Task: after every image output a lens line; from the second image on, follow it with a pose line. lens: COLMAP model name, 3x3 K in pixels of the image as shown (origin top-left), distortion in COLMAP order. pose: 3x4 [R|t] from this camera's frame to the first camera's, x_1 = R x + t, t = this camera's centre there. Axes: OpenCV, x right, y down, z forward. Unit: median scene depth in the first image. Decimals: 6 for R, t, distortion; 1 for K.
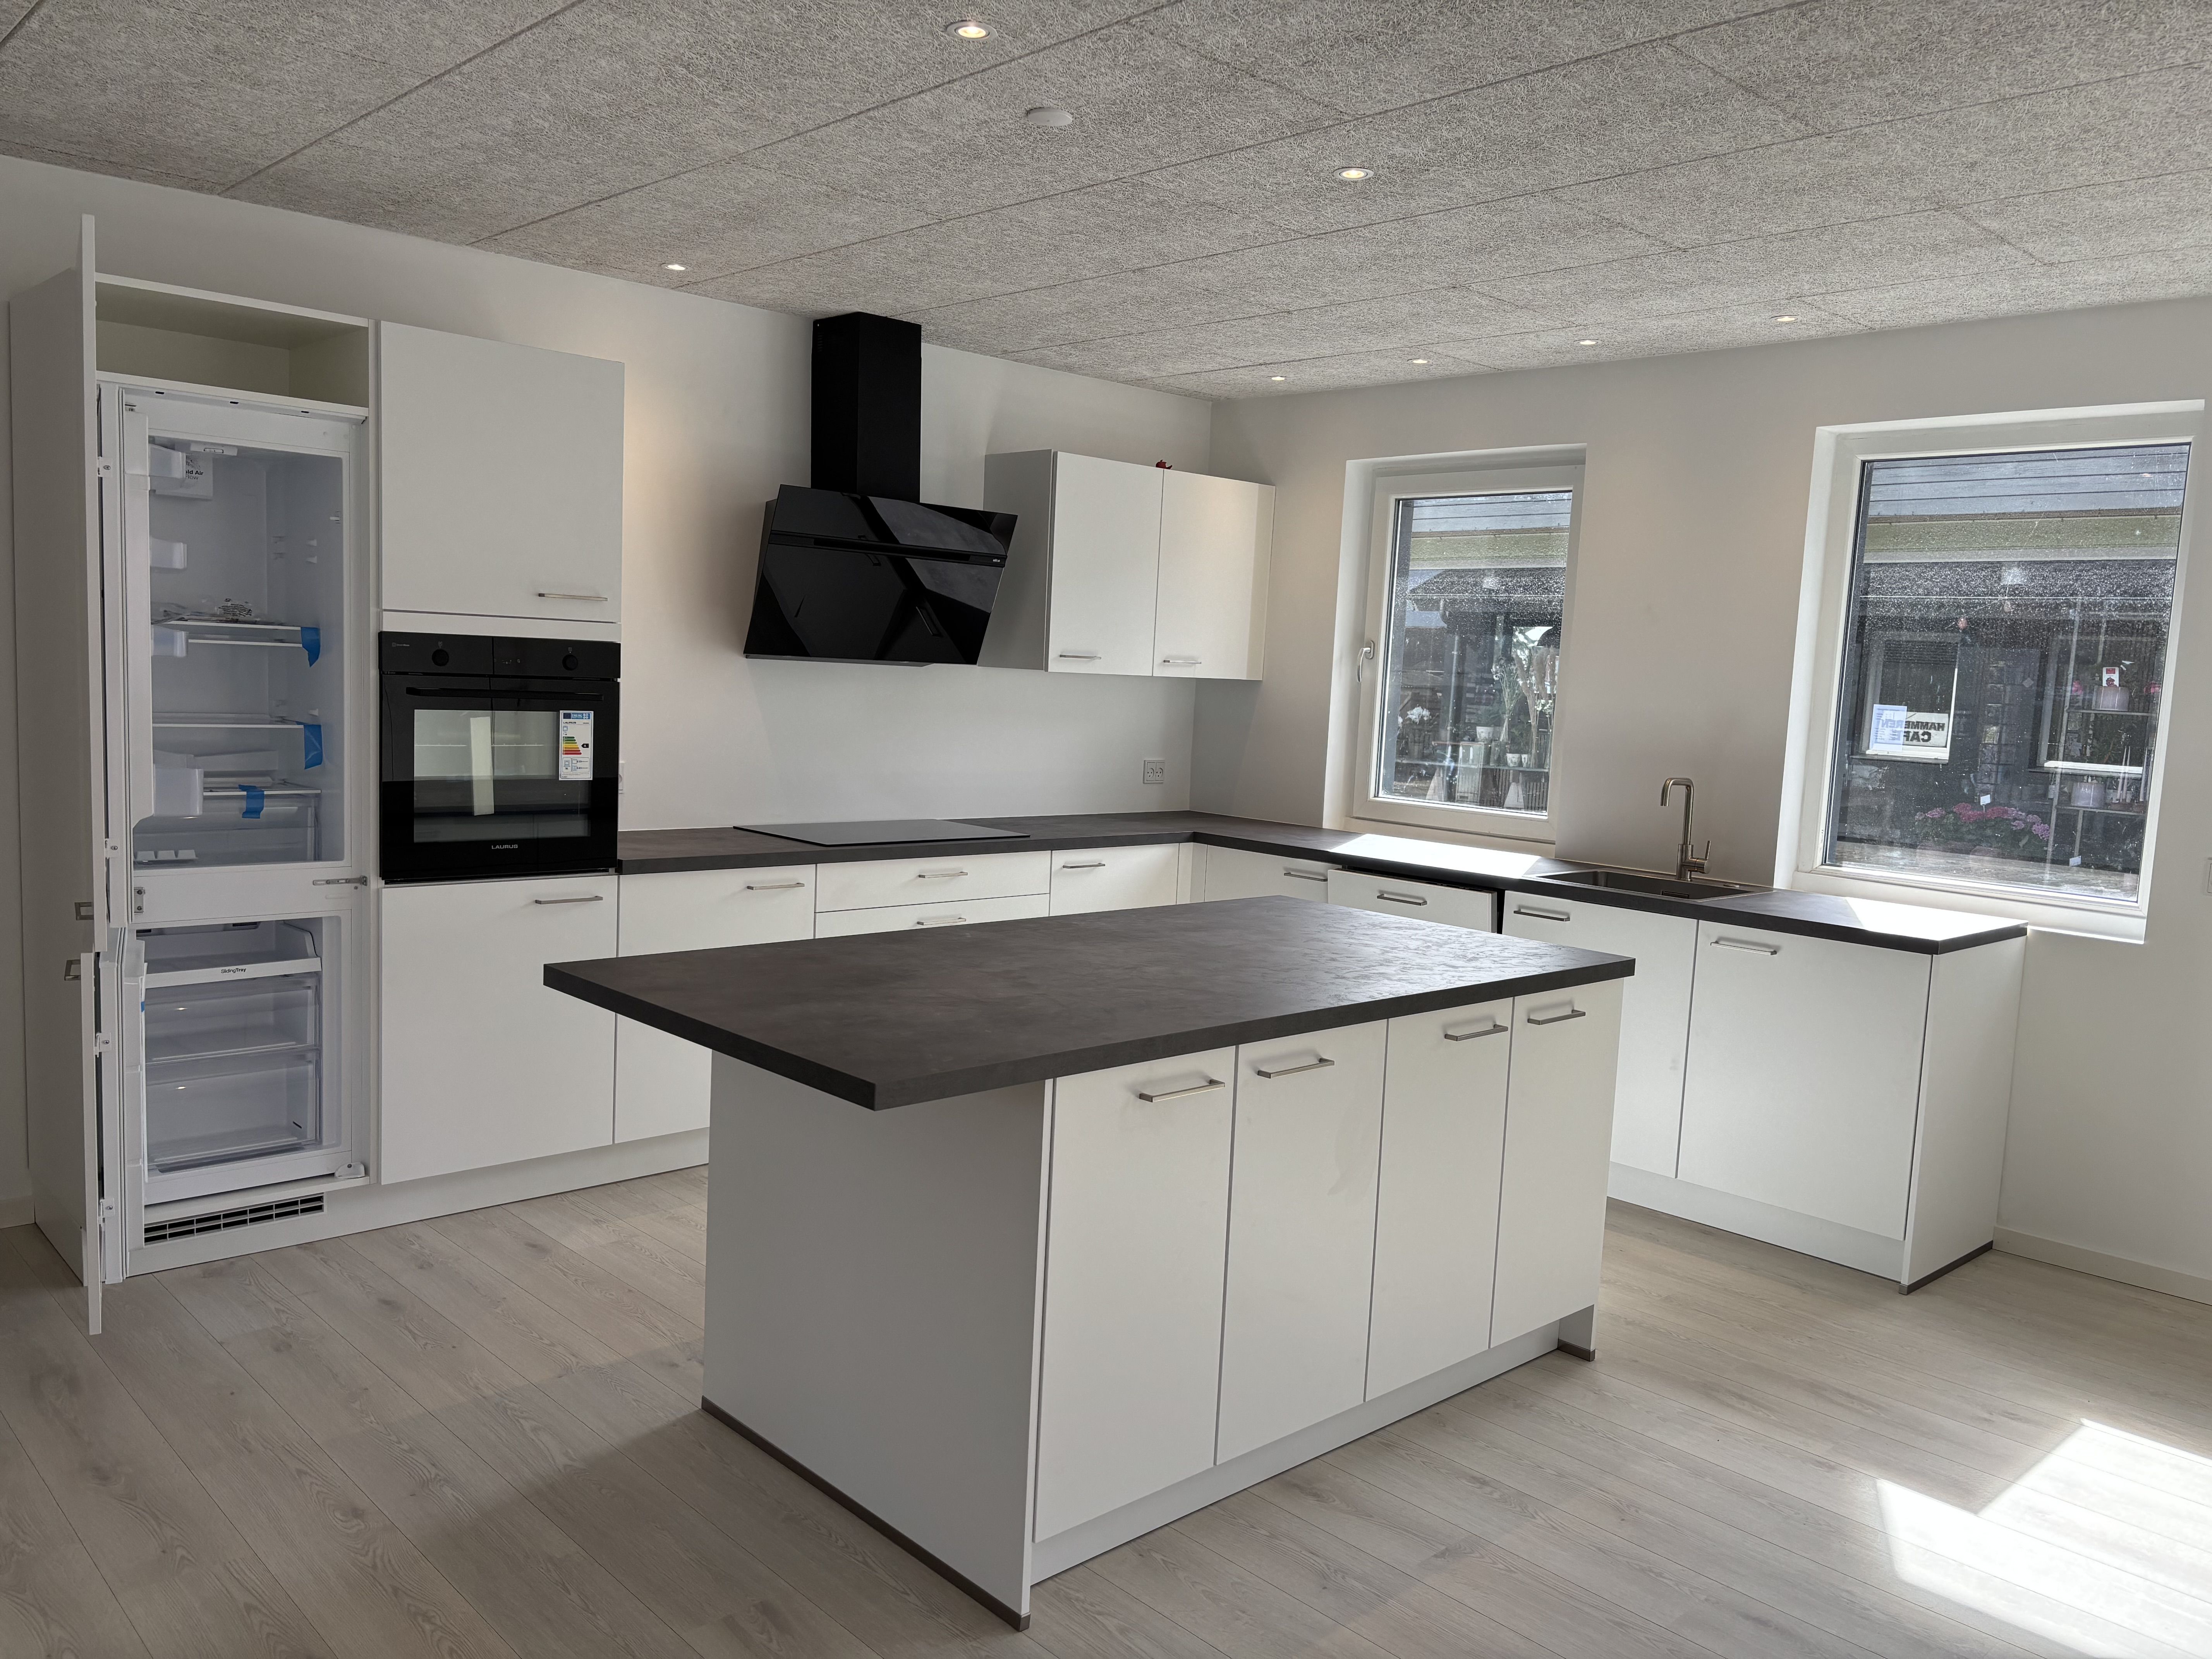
lens RADIAL K [[1699.9, 0, 1106.2], [0, 1699.9, 843.4], [0, 0, 1]] dist [0.057629, -0.056131]
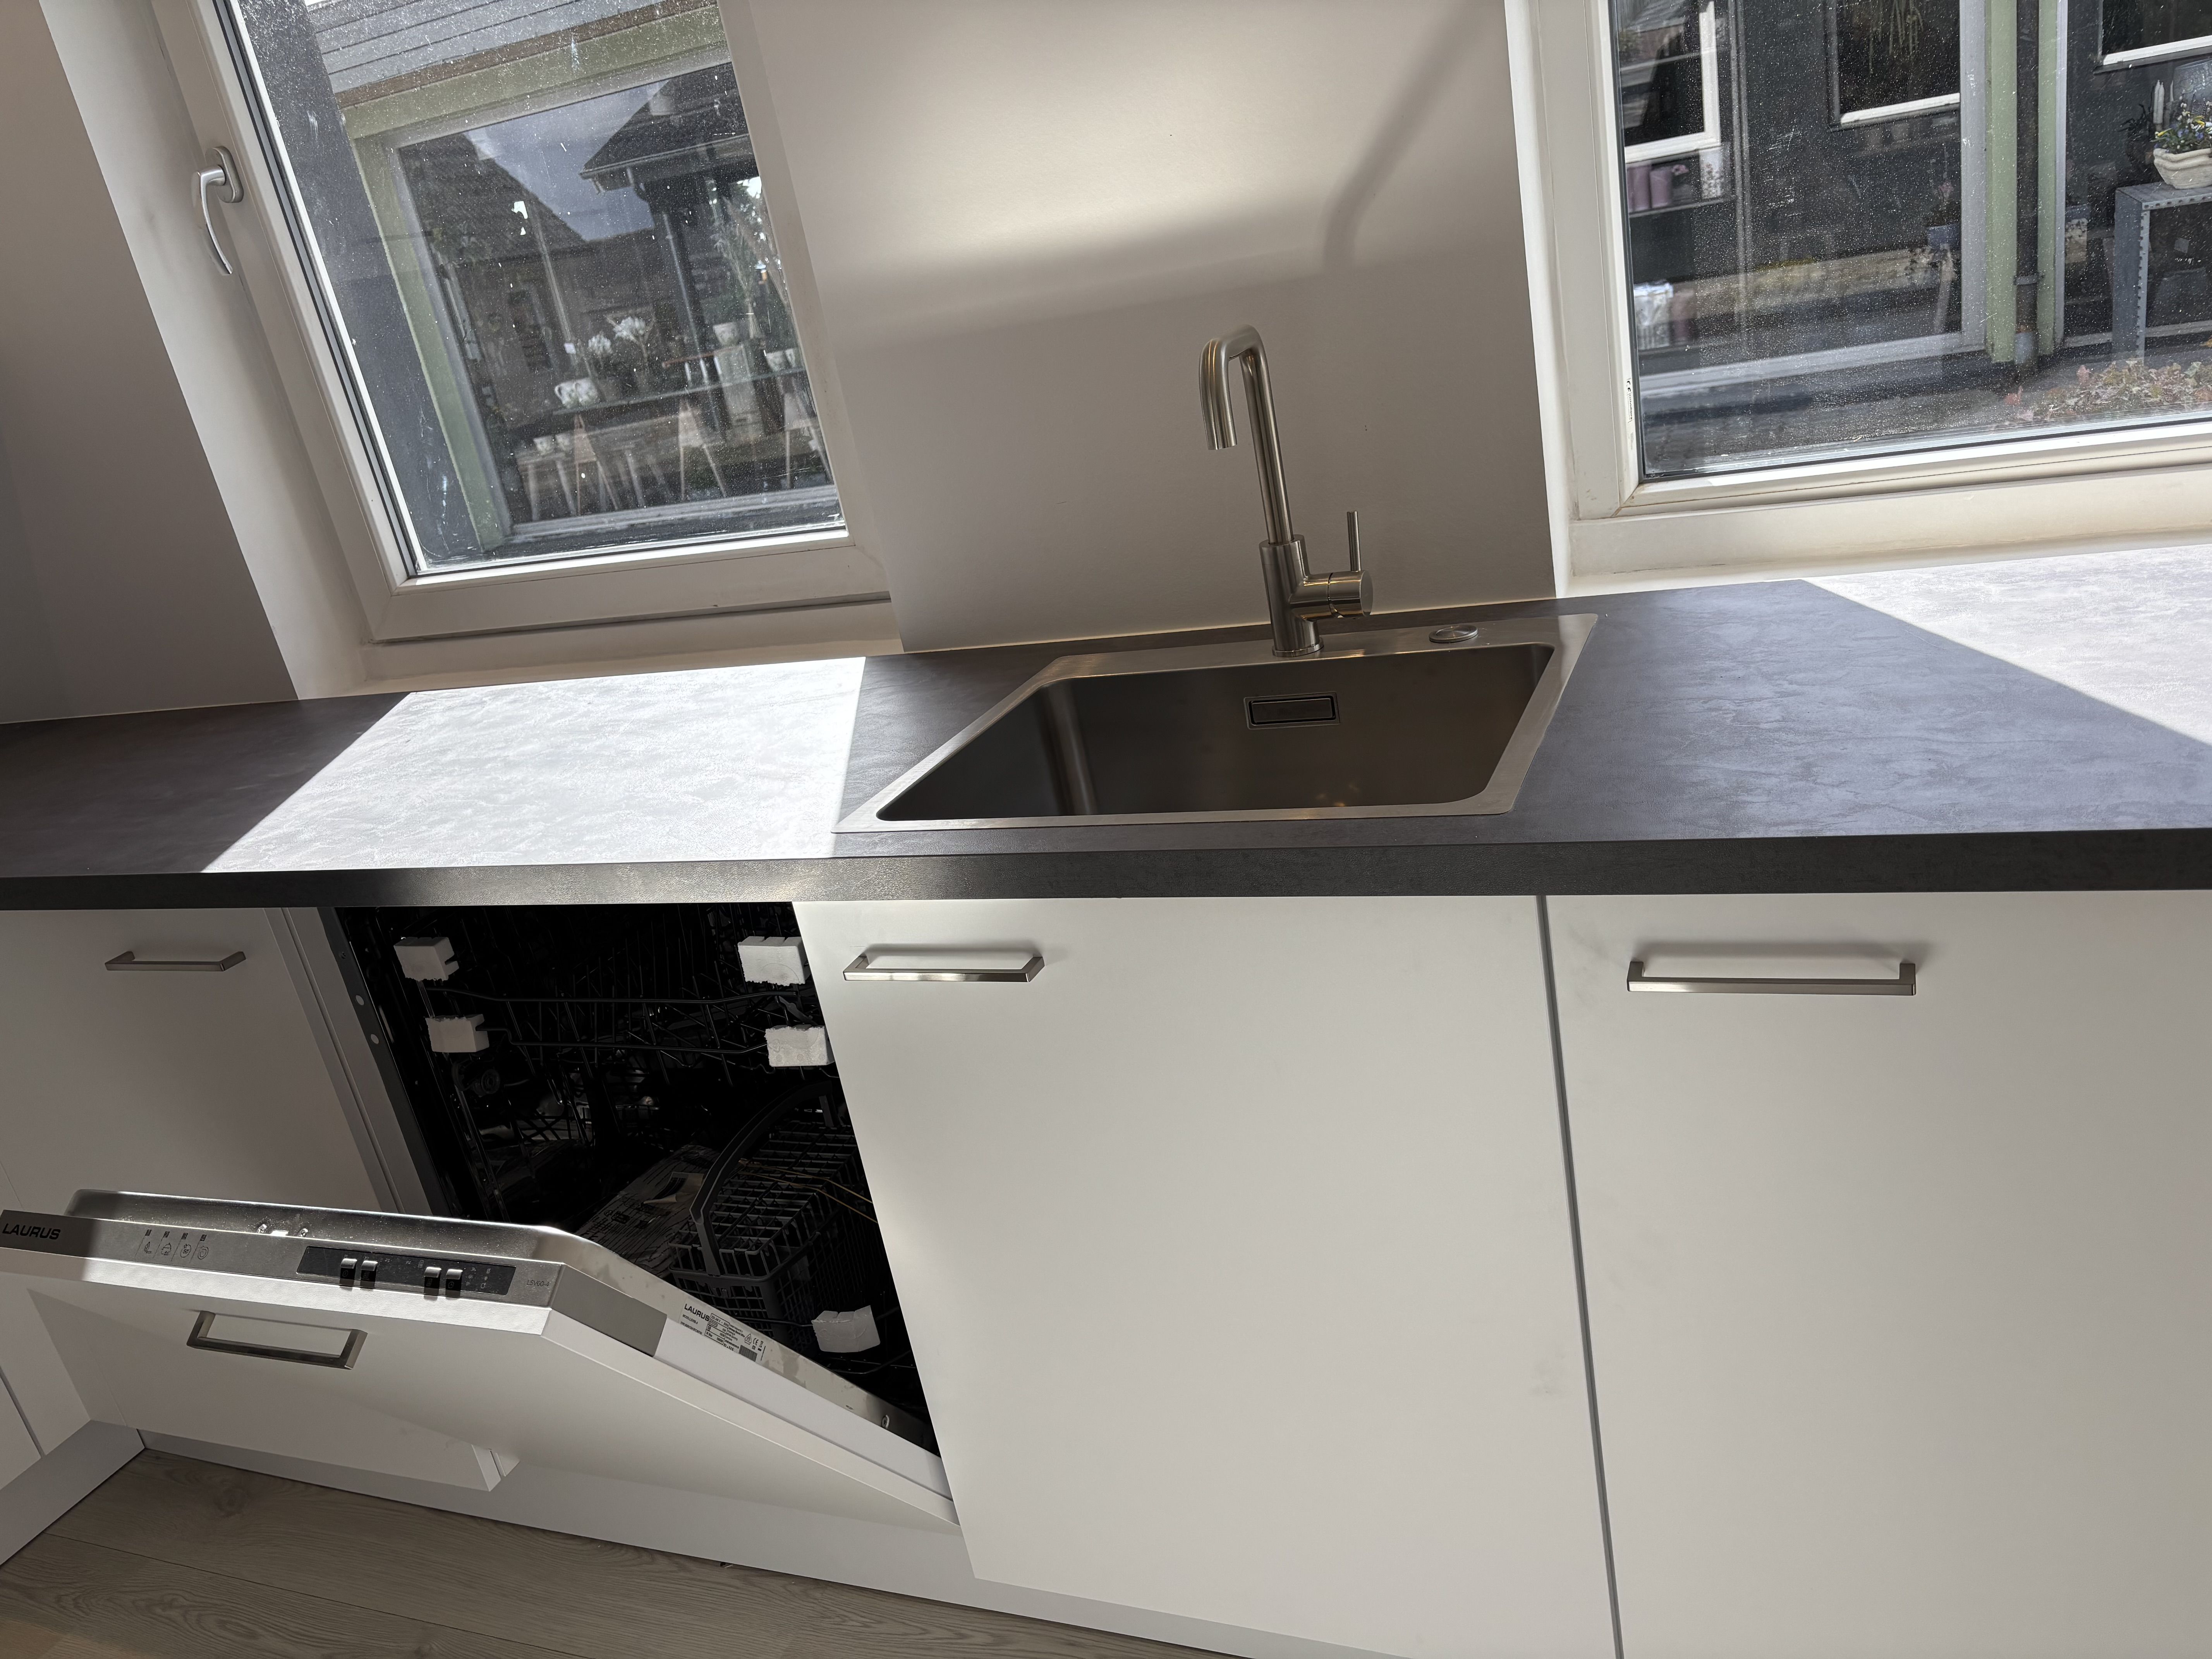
lens RADIAL K [[1670.0, 0, 1104.3], [0, 1670.0, 894.7], [0, 0, 1]] dist [0.099978, -0.146128]
pose [[0.887049, -0.353356, 0.297125, 0.233410], [0.267443, 0.917892, 0.293169, -0.046906], [-0.376322, -0.180592, 0.908718, 0.861548]]
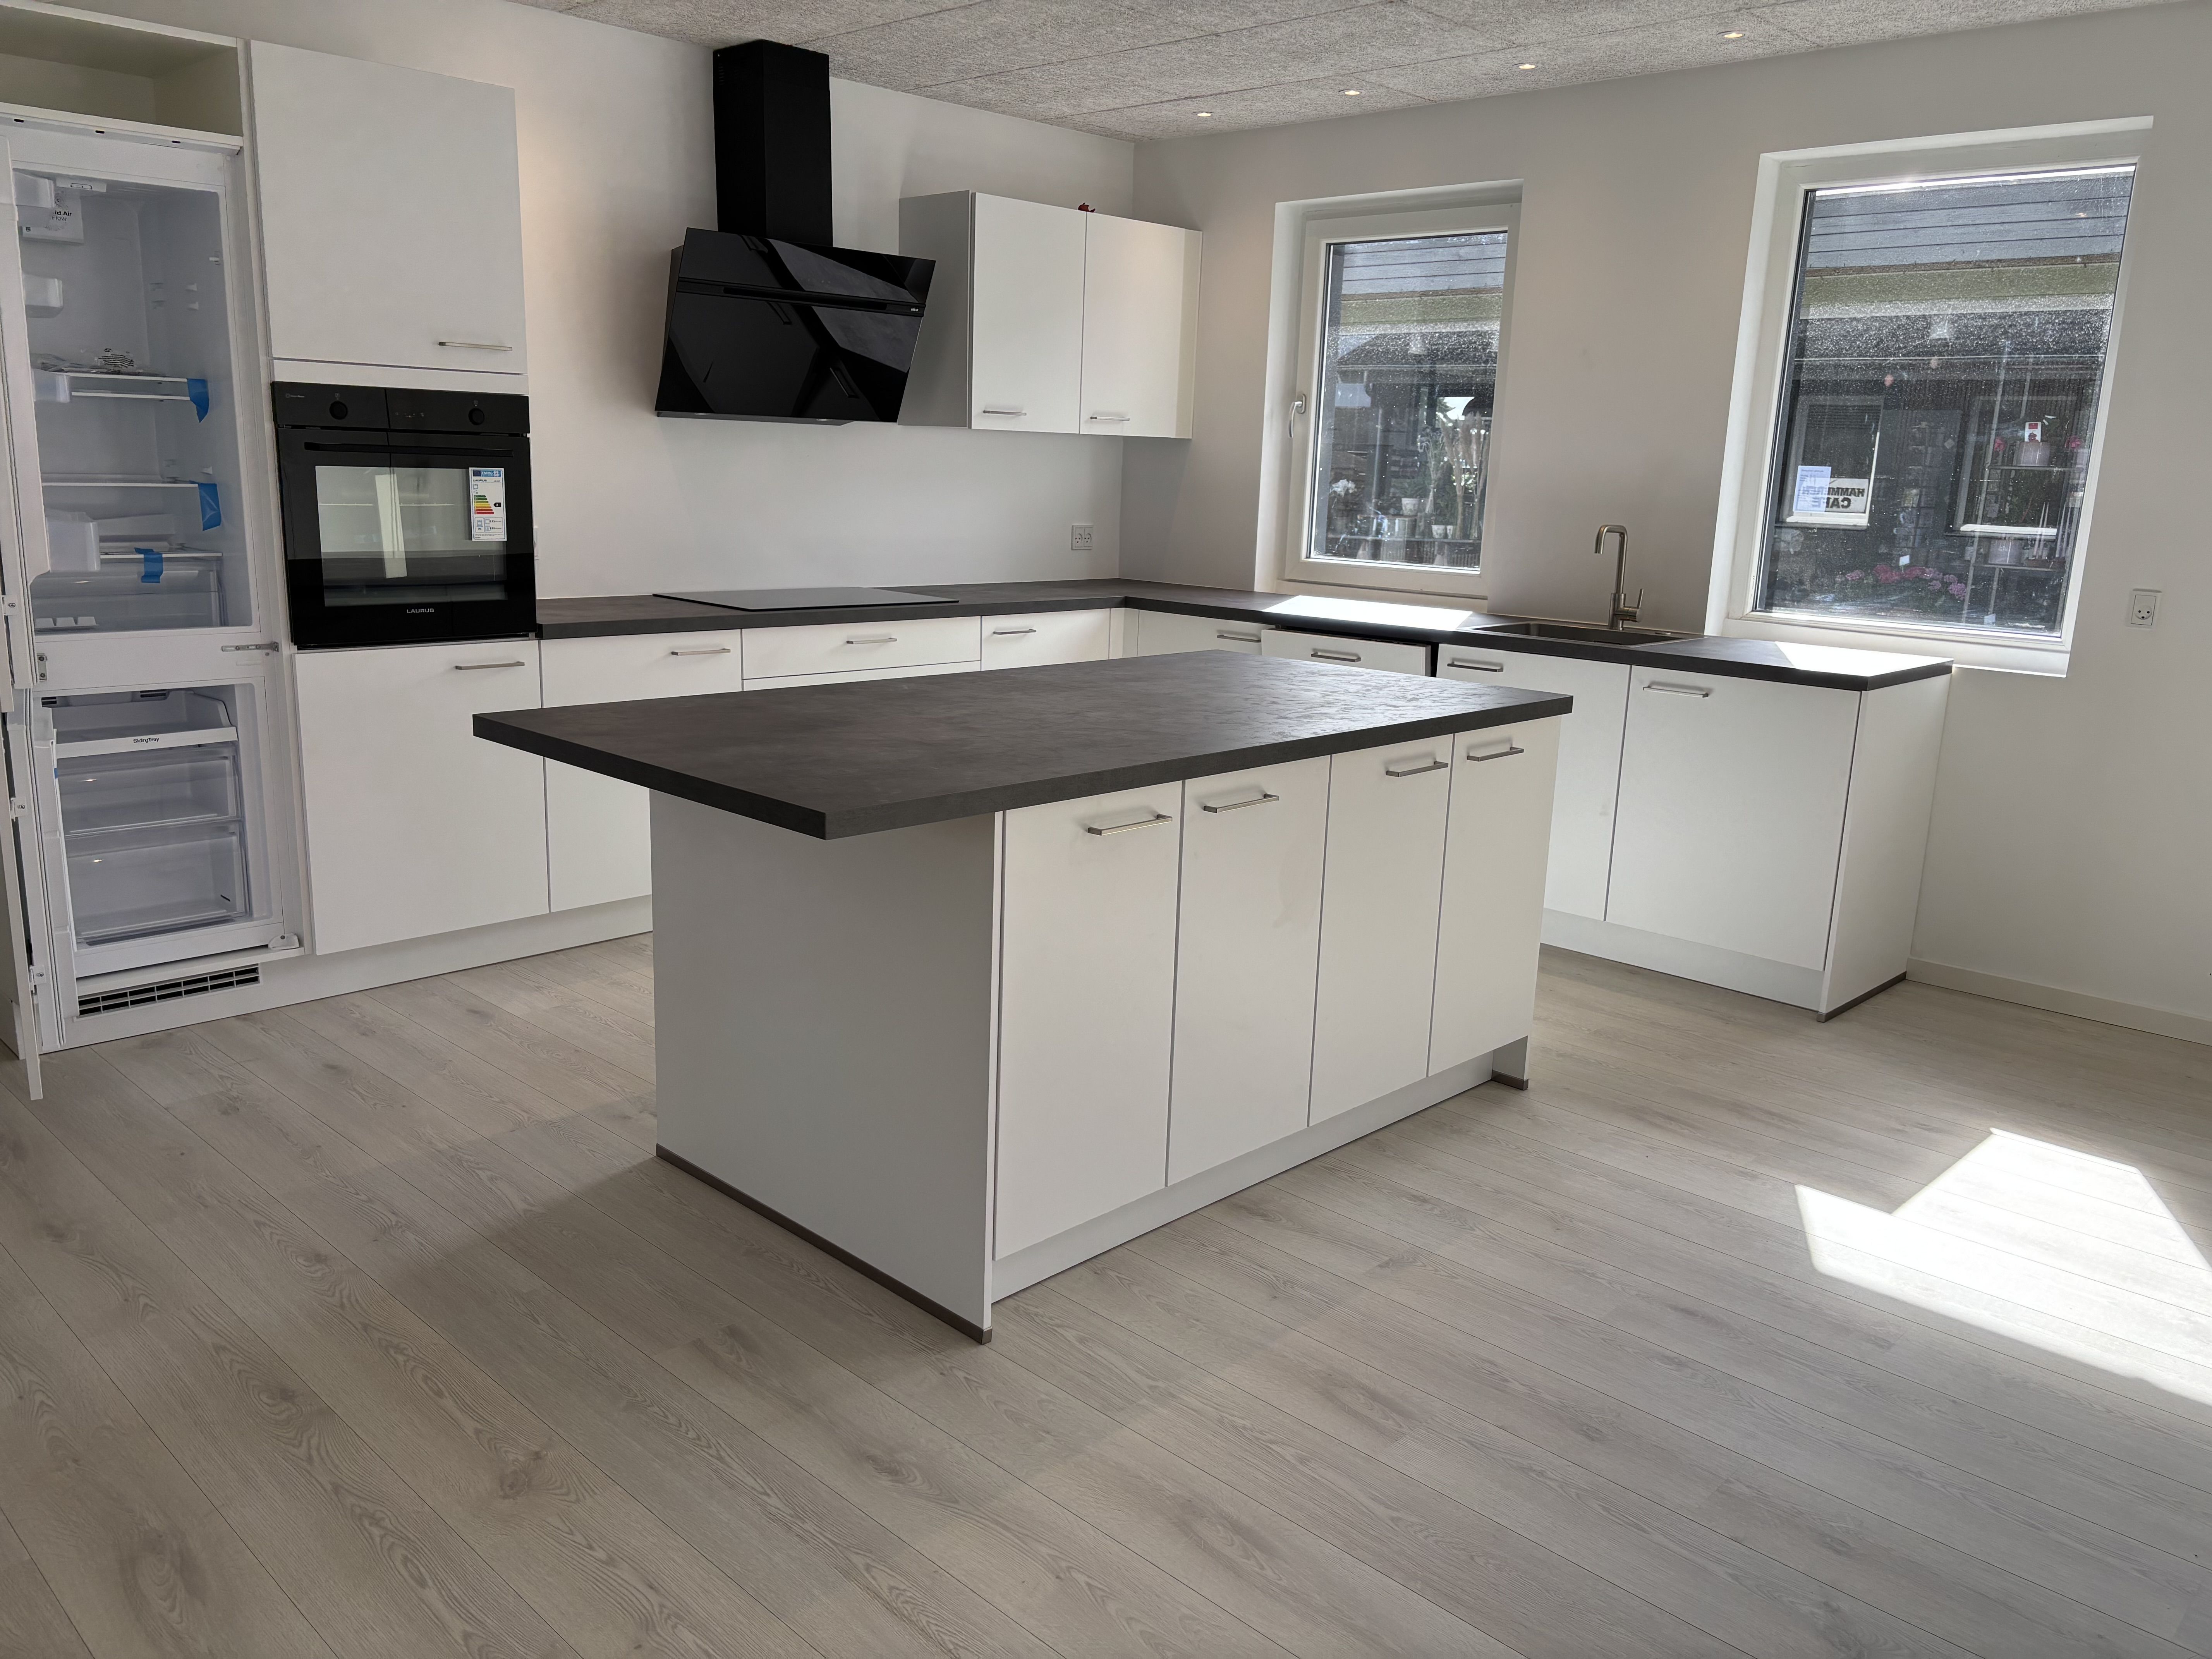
lens RADIAL K [[1703.7, 0, 1091.5], [0, 1703.7, 824.4], [0, 0, 1]] dist [0.054360, -0.048741]
pose [[0.999088, -0.023179, 0.035856, -0.008746], [0.019080, 0.993668, 0.110723, 0.021385], [-0.038196, -0.109938, 0.993204, 0.005103]]
